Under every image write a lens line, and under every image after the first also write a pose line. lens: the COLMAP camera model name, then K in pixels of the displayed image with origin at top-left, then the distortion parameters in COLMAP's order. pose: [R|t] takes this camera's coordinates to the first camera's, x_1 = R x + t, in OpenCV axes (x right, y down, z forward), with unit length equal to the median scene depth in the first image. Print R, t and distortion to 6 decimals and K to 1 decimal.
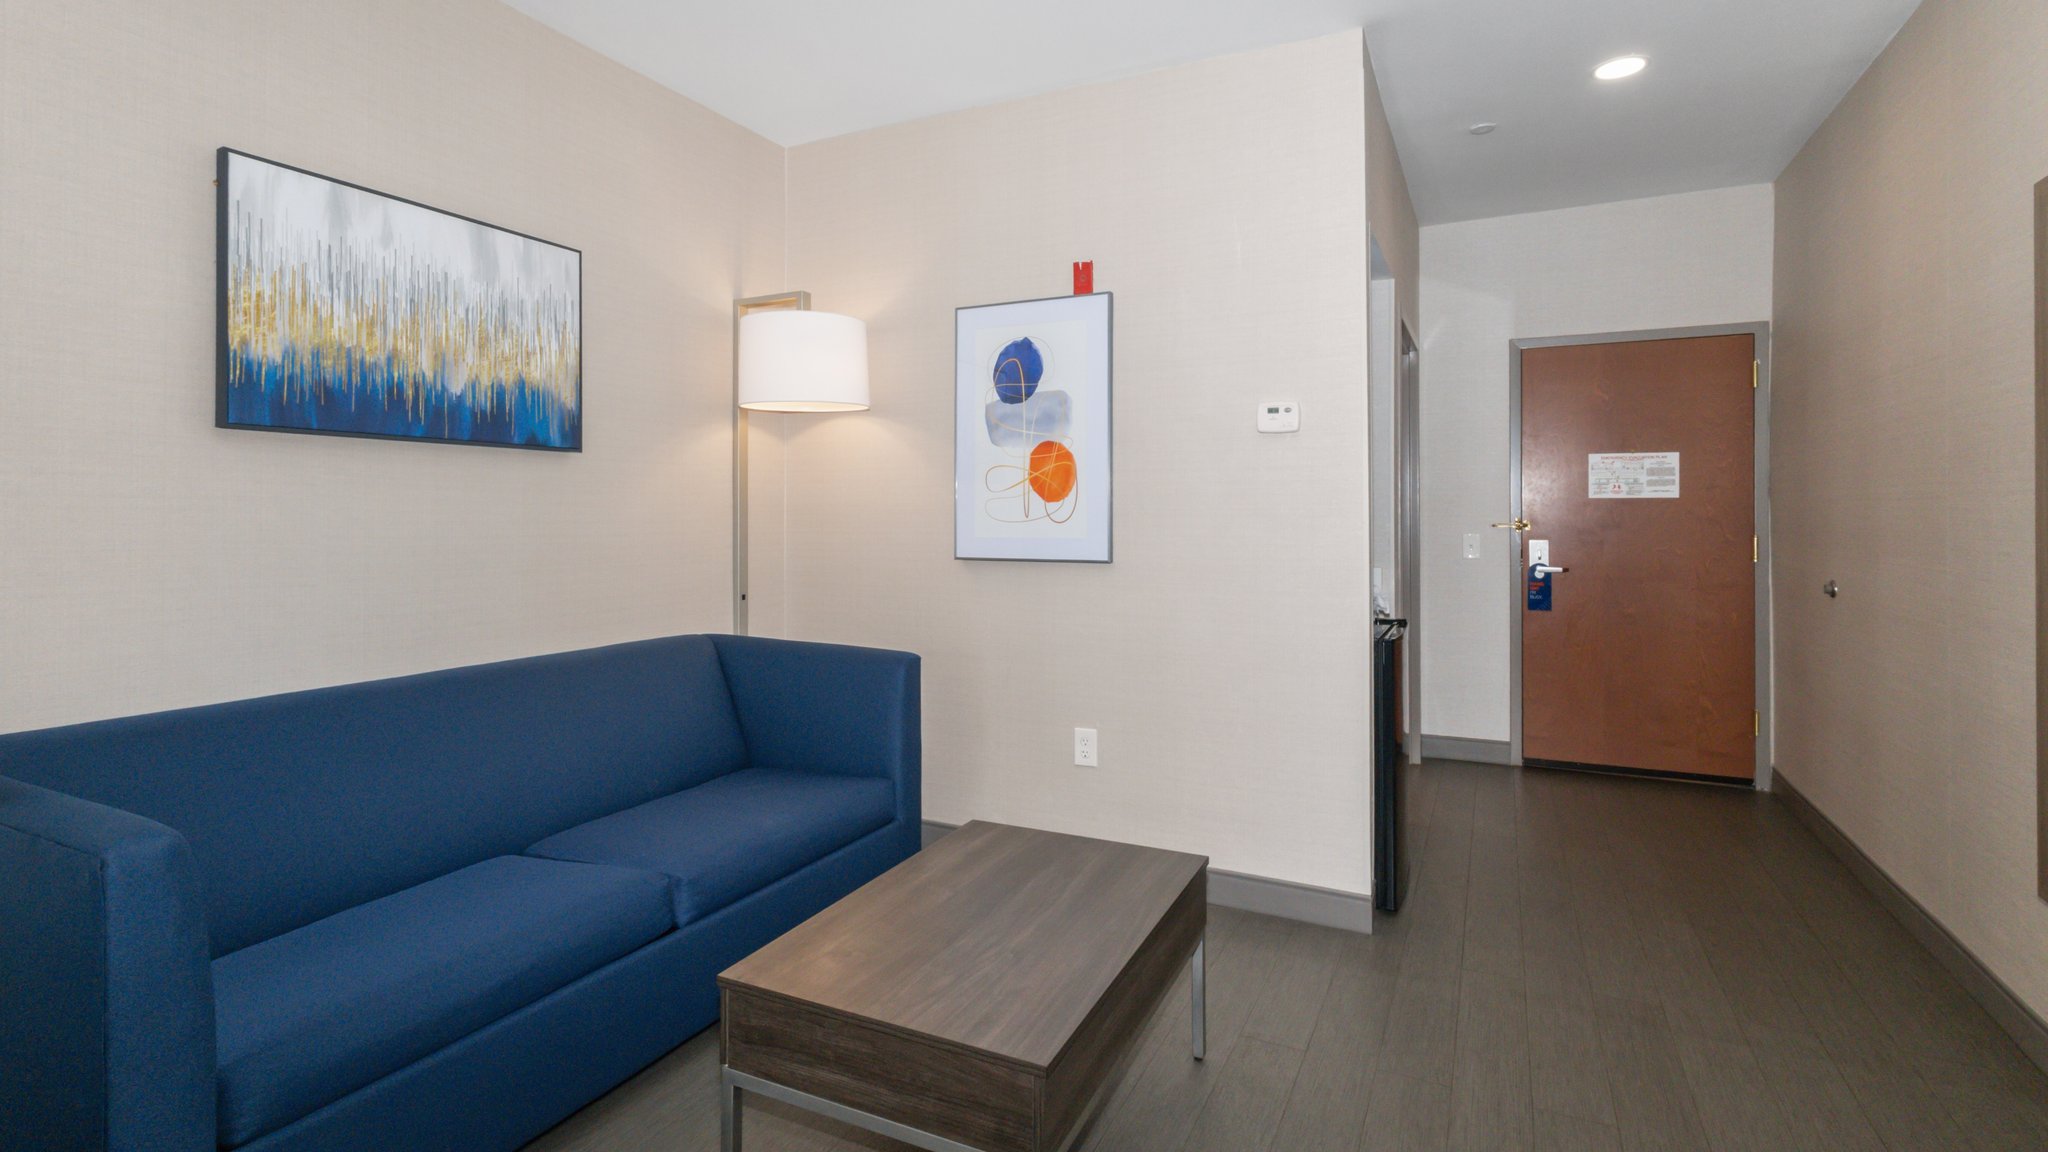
lens RADIAL K [[948.2, 0, 1017.1], [0, 948.2, 513.2], [0, 0, 1]] dist [-0.000505, -0.000252]
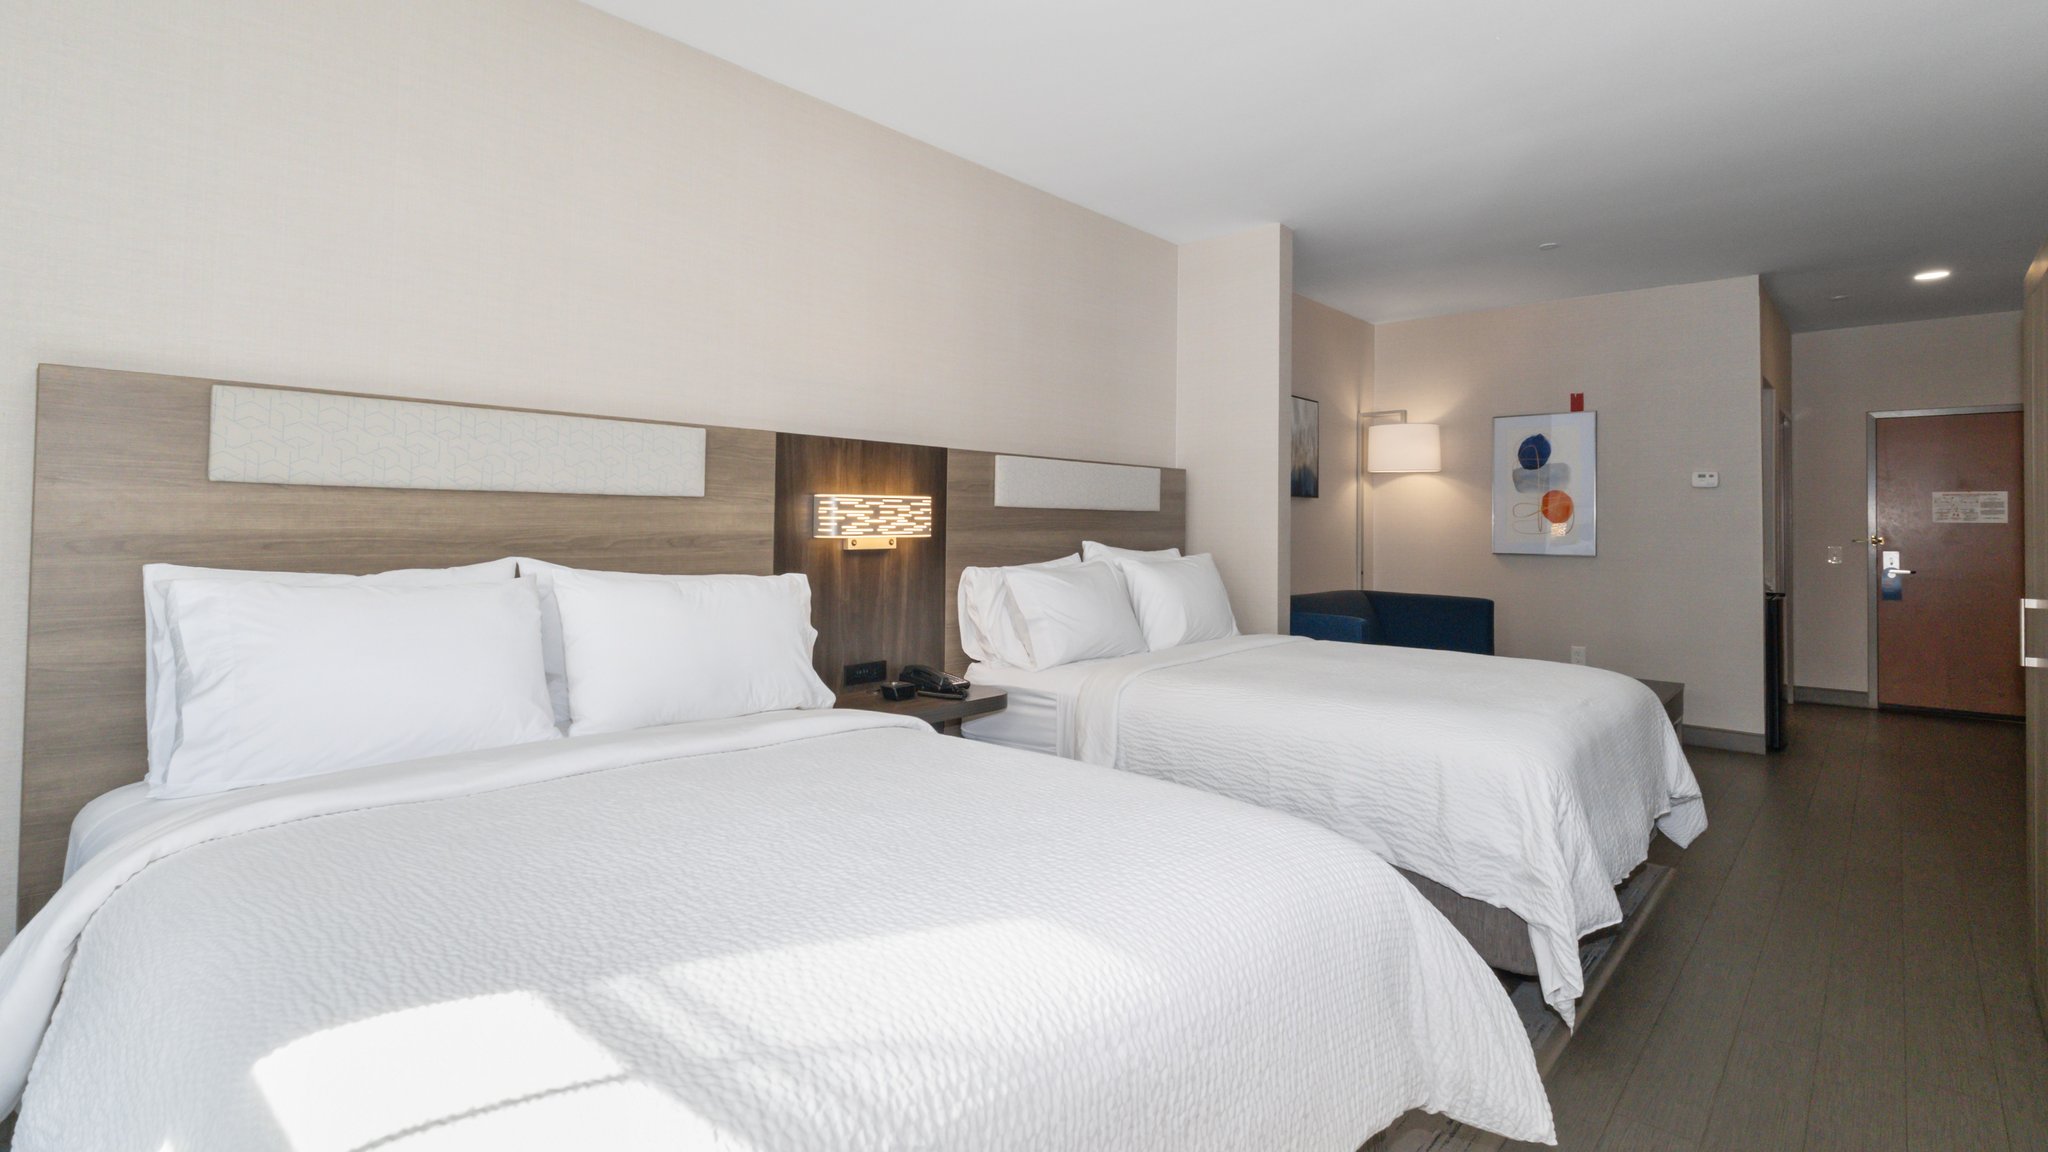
lens RADIAL K [[948.2, 0, 1017.1], [0, 948.2, 513.2], [0, 0, 1]] dist [-0.000505, -0.000252]
pose [[0.960449, 0.005391, -0.278402, -0.434538], [-0.009651, 0.999856, -0.013933, 0.004281], [0.278287, 0.016069, 0.960363, -1.007633]]
